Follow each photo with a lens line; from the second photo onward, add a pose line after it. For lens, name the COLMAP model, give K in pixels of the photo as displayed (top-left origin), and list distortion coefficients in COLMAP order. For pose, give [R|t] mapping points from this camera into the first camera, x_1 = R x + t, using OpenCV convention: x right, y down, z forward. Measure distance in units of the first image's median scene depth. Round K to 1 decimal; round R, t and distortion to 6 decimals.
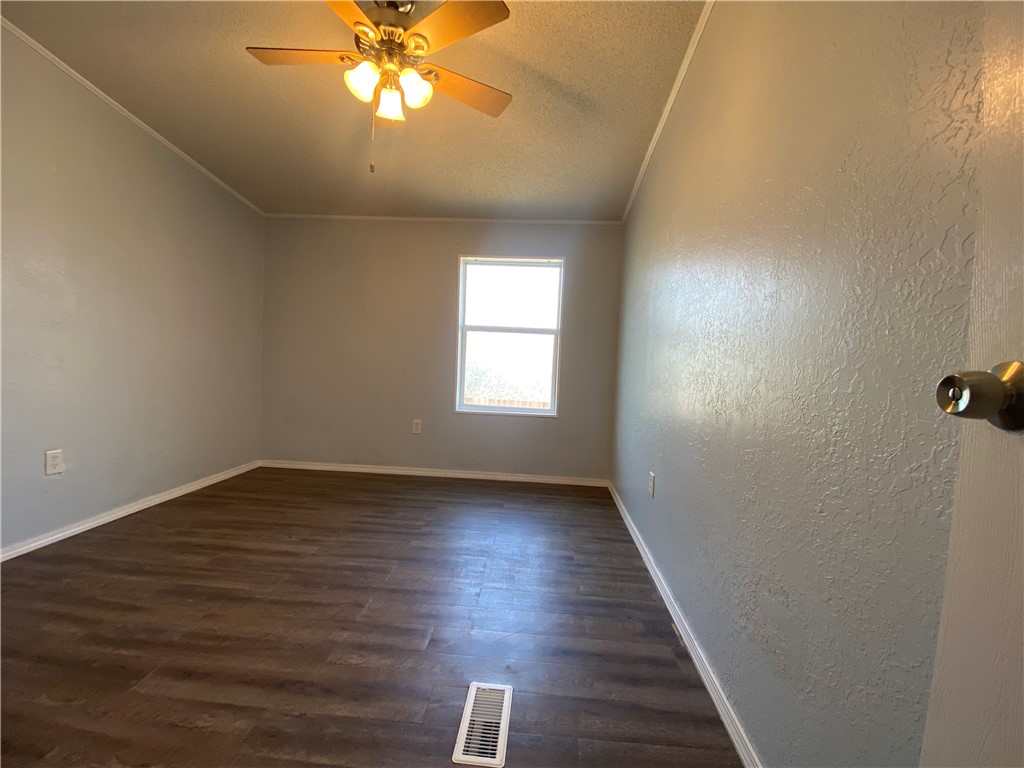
lens RADIAL K [[427.9, 0, 515.2], [0, 427.9, 380.8], [0, 0, 1]] dist [-0.004853, -0.000968]
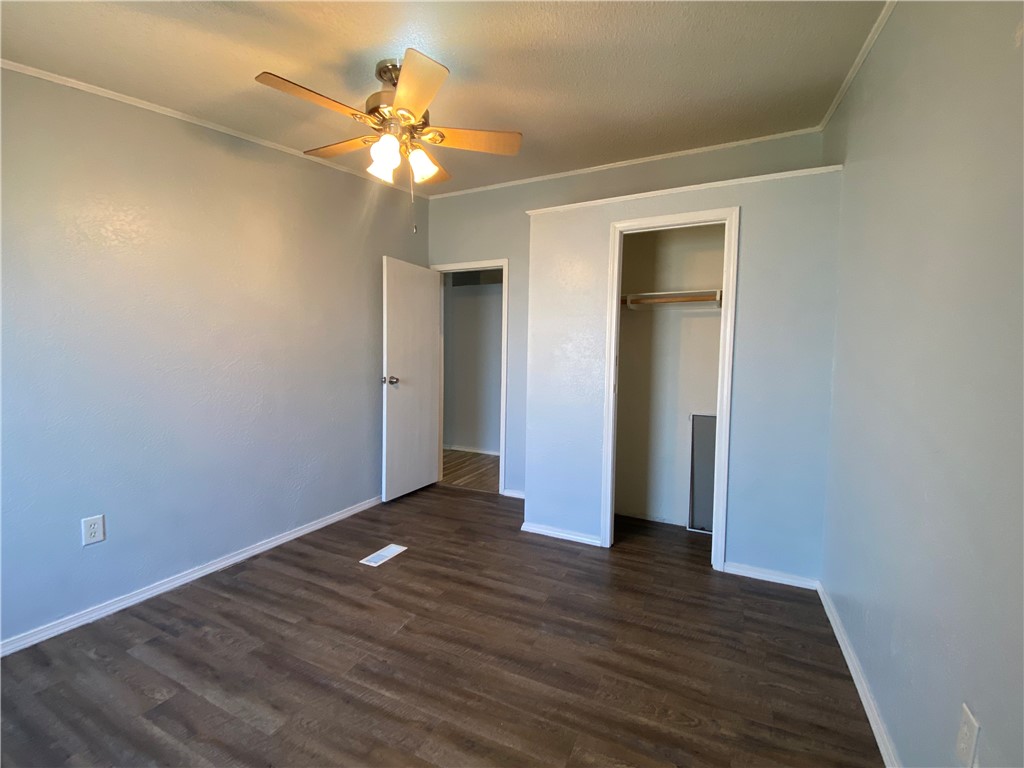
lens RADIAL K [[427.9, 0, 513.1], [0, 427.9, 384.7], [0, 0, 1]] dist [-0.004853, -0.000968]
pose [[-0.925463, -0.073230, 0.371692, -1.065663], [-0.030956, 0.992476, 0.118458, -0.245516], [-0.377570, 0.098123, -0.920767, 2.013321]]
